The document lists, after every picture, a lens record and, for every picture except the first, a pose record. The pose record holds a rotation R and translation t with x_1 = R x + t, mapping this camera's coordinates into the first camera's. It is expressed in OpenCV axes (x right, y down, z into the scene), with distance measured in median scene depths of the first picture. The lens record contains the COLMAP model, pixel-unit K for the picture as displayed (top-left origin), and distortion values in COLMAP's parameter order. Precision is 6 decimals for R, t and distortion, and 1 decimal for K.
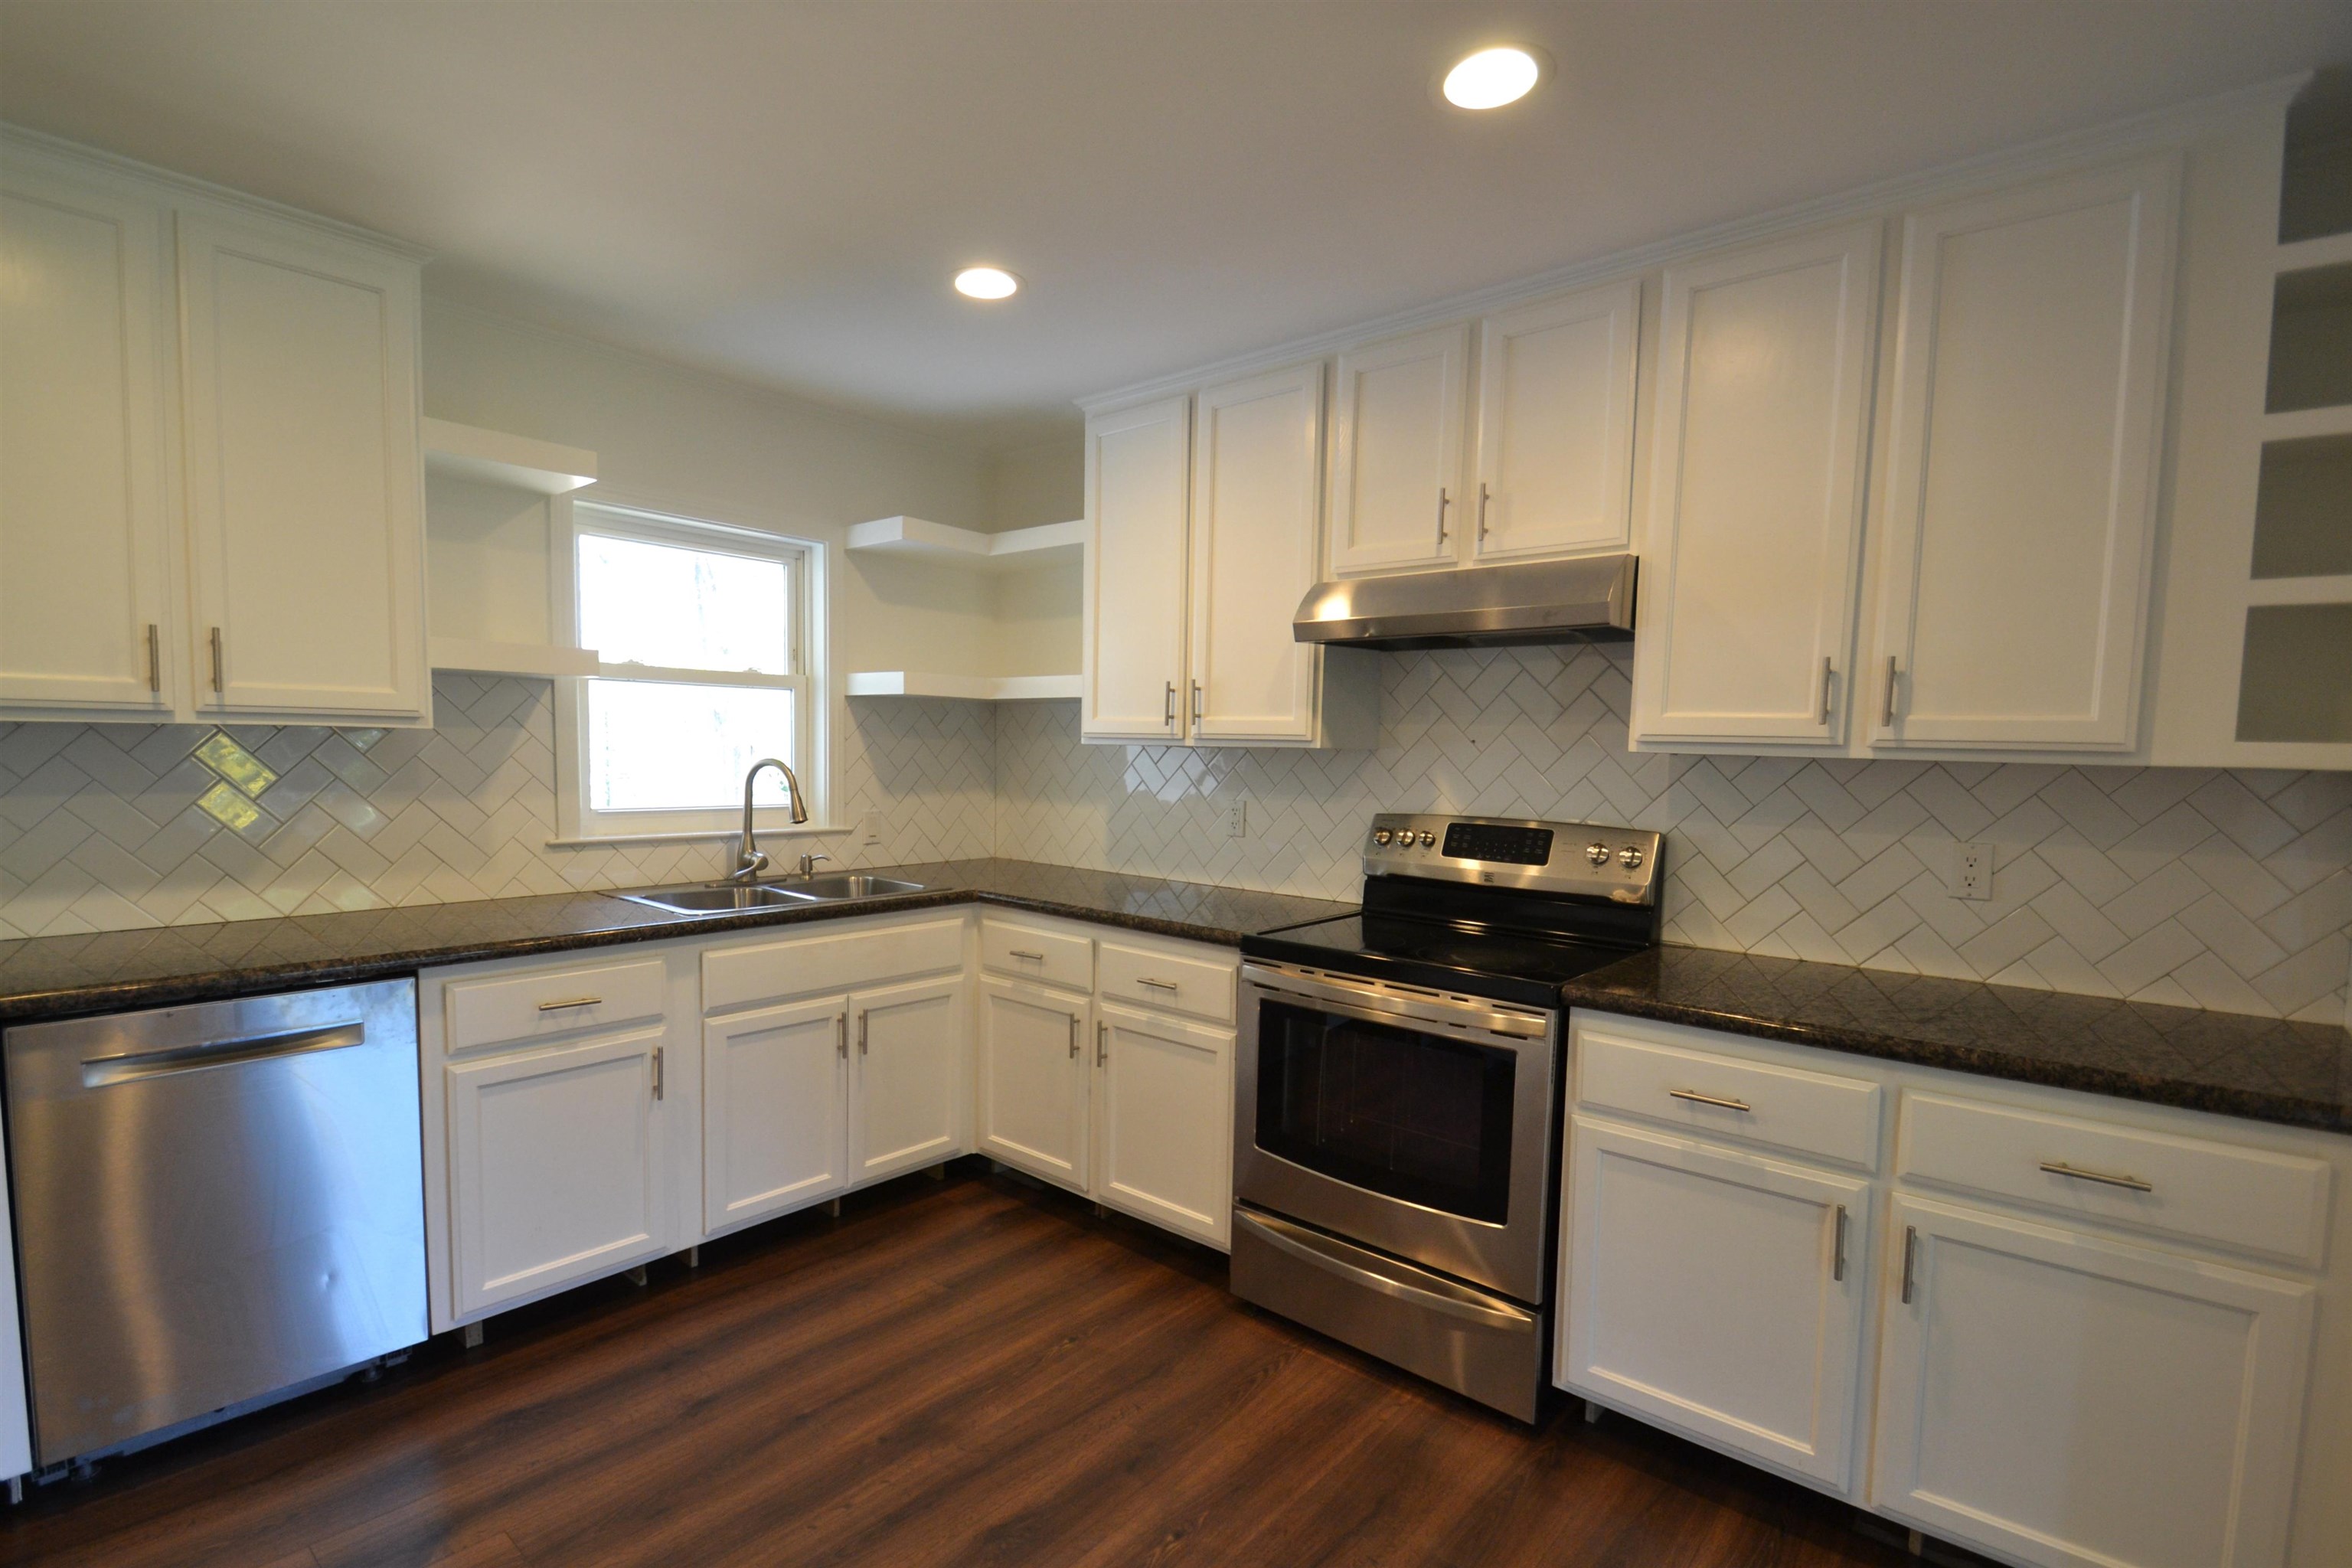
lens RADIAL K [[1128.8, 0, 1095.9], [0, 1128.8, 820.9], [0, 0, 1]] dist [0.004886, -0.000063]
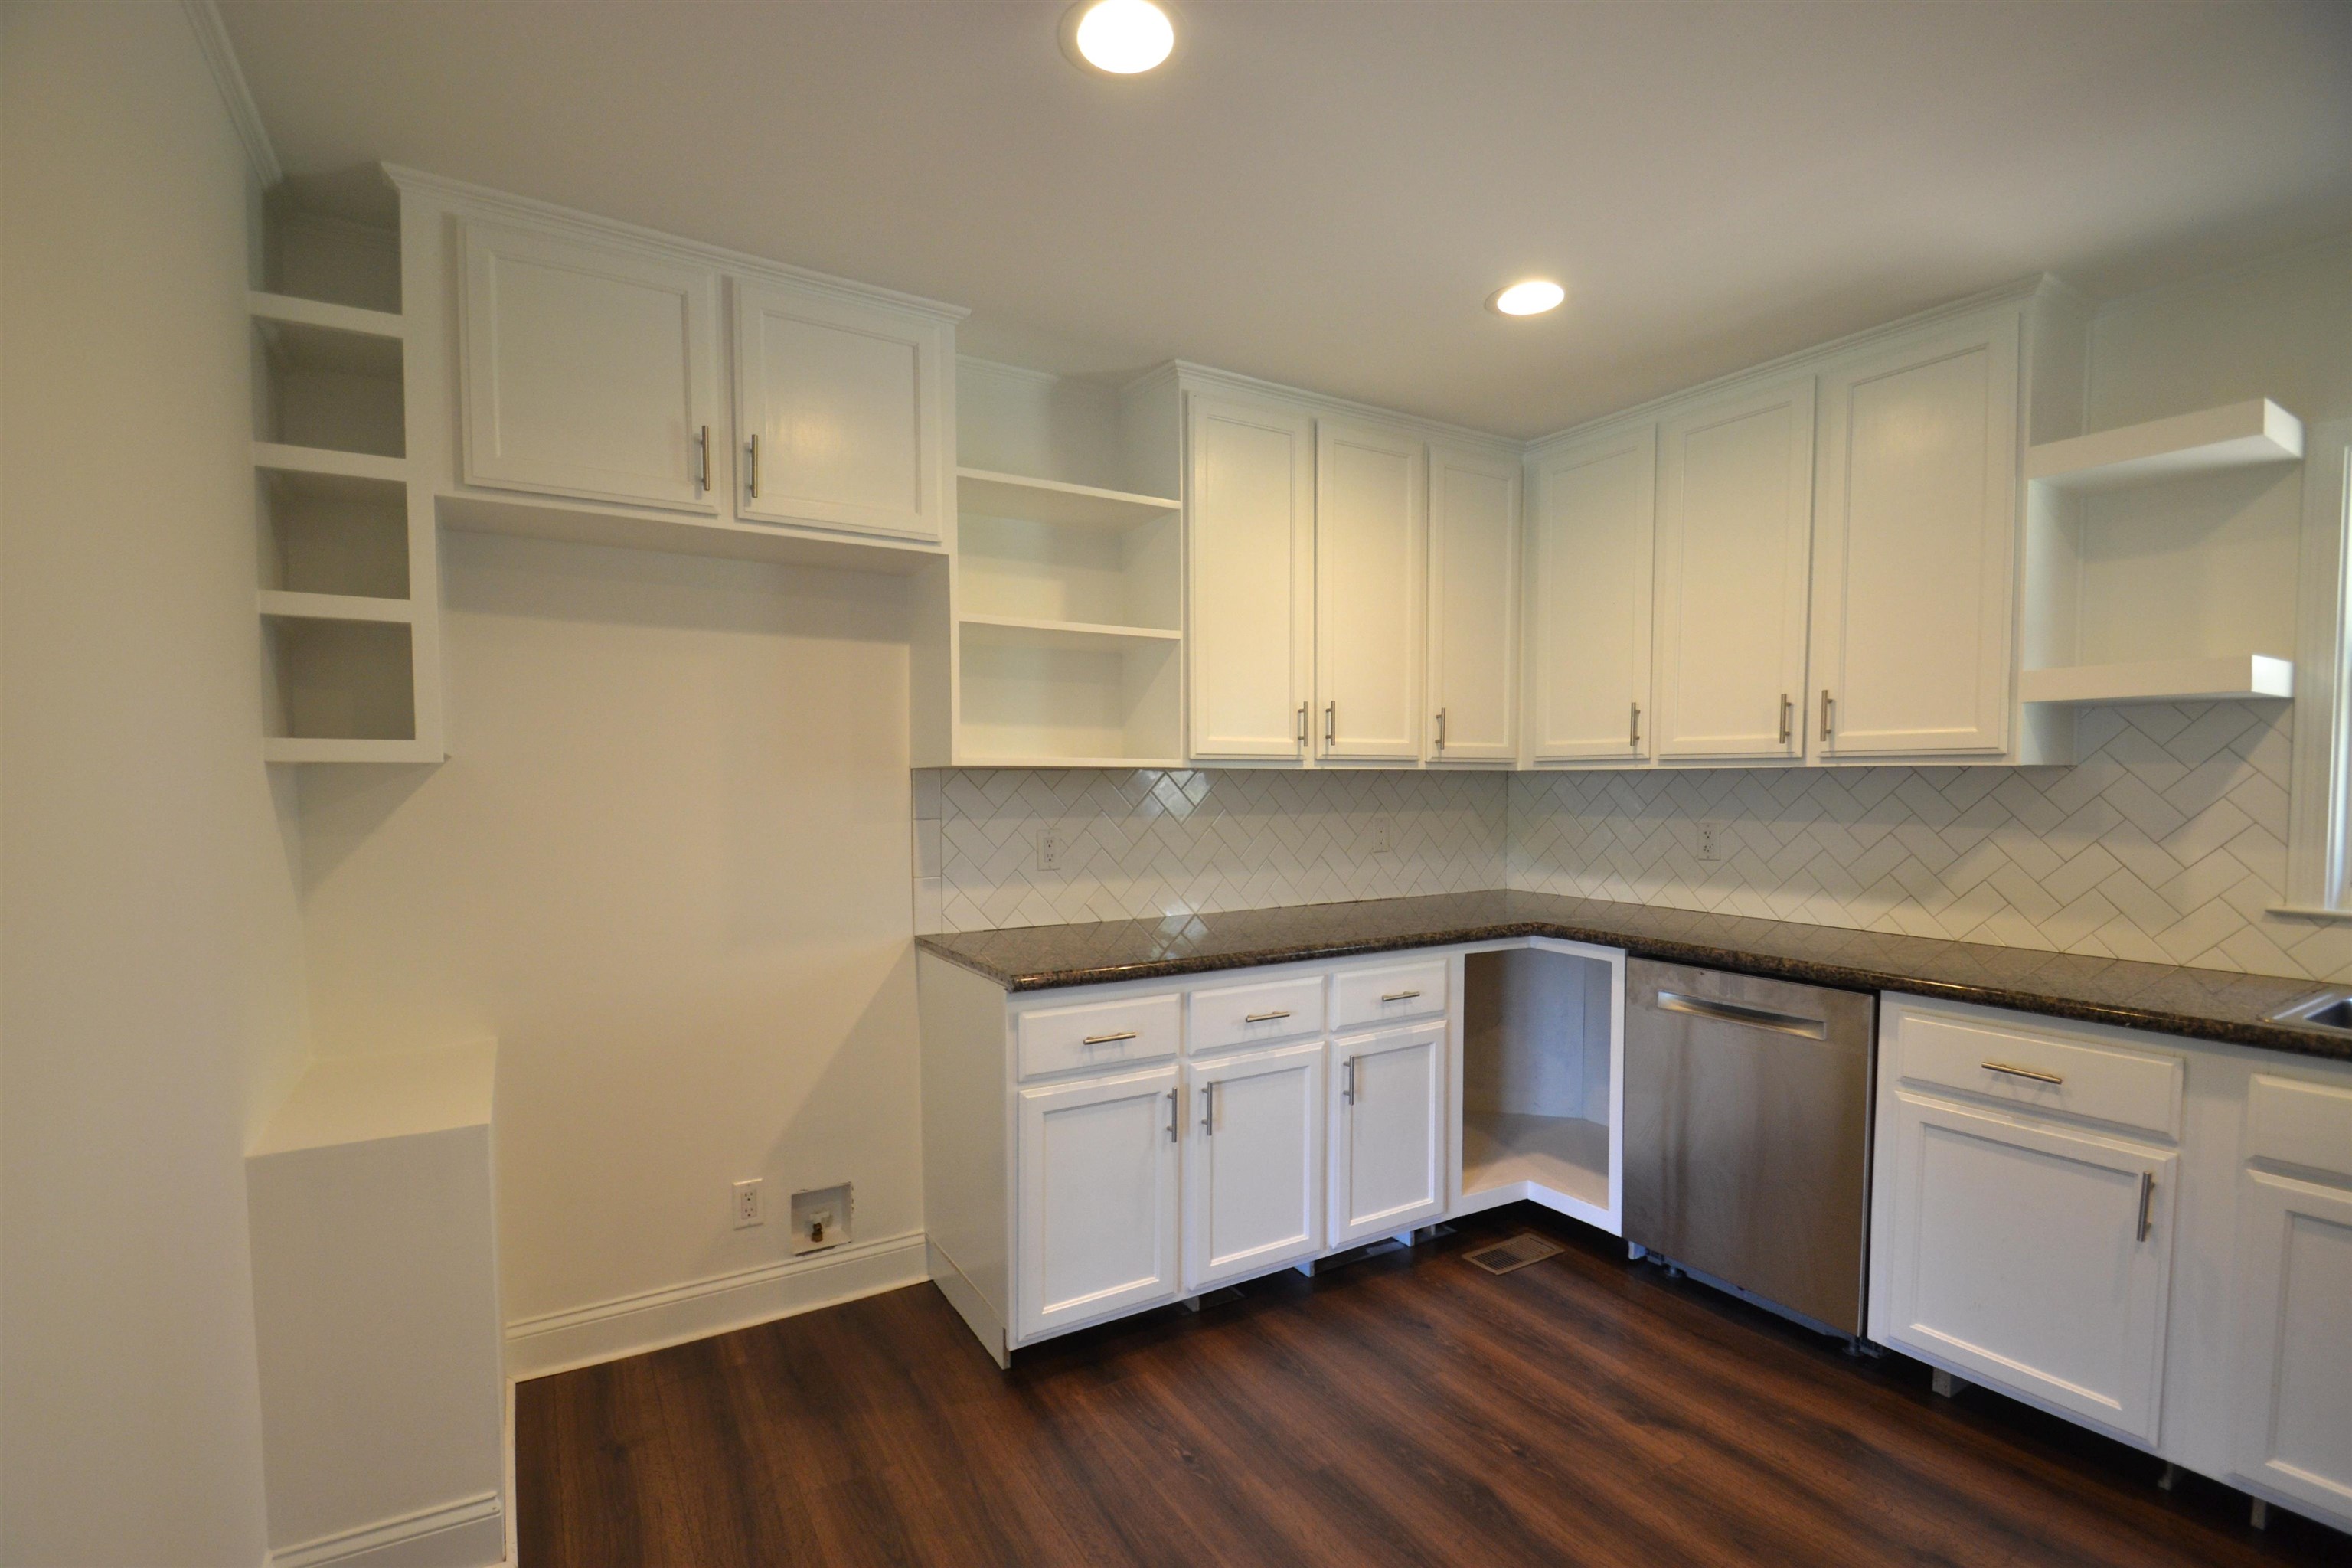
lens RADIAL K [[1026.8, 0, 1160.1], [0, 1026.8, 824.8], [0, 0, 1]] dist [0.002777, -0.009628]
pose [[-0.280614, 0.022805, -0.959550, 0.425192], [-0.071022, 0.996484, 0.044453, -0.015935], [0.957189, 0.080623, -0.278008, 0.498827]]
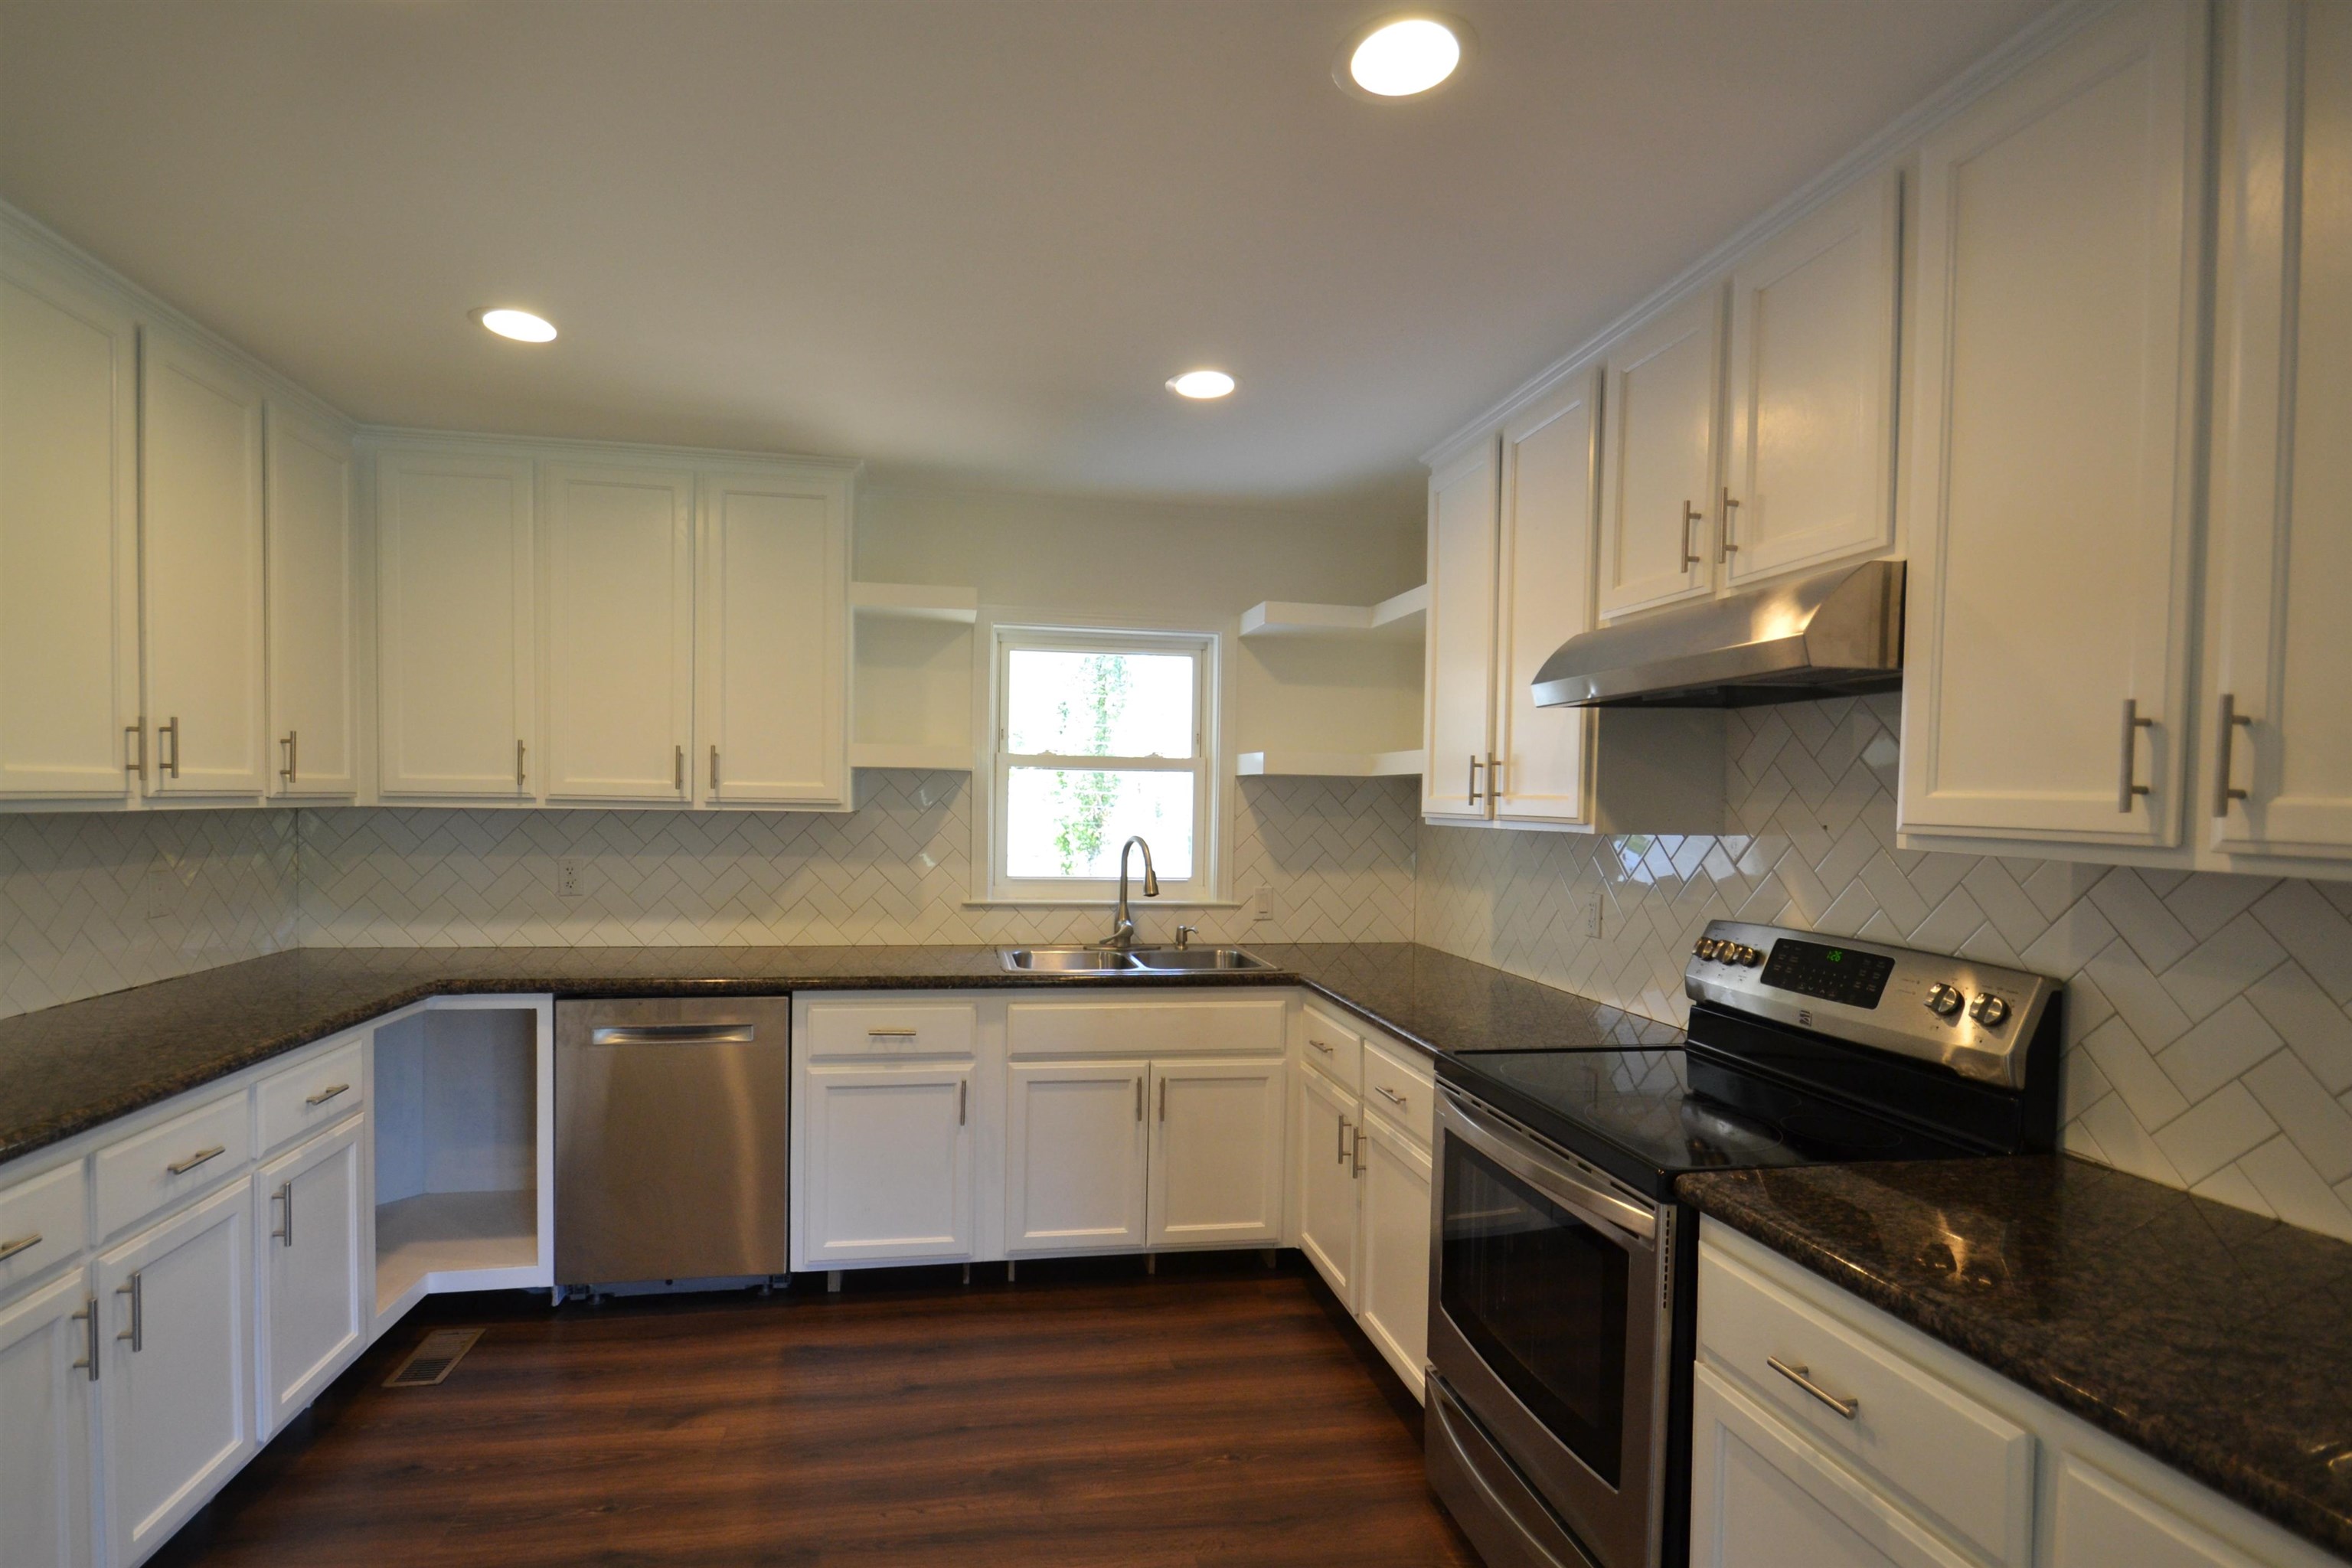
lens RADIAL K [[1128.8, 0, 1095.9], [0, 1128.8, 820.9], [0, 0, 1]] dist [0.004886, -0.000063]
pose [[0.774008, 0.005110, -0.633155, 0.437401], [-0.042921, 0.998091, -0.044414, -0.022776], [0.631719, 0.061552, 0.772750, 0.145855]]
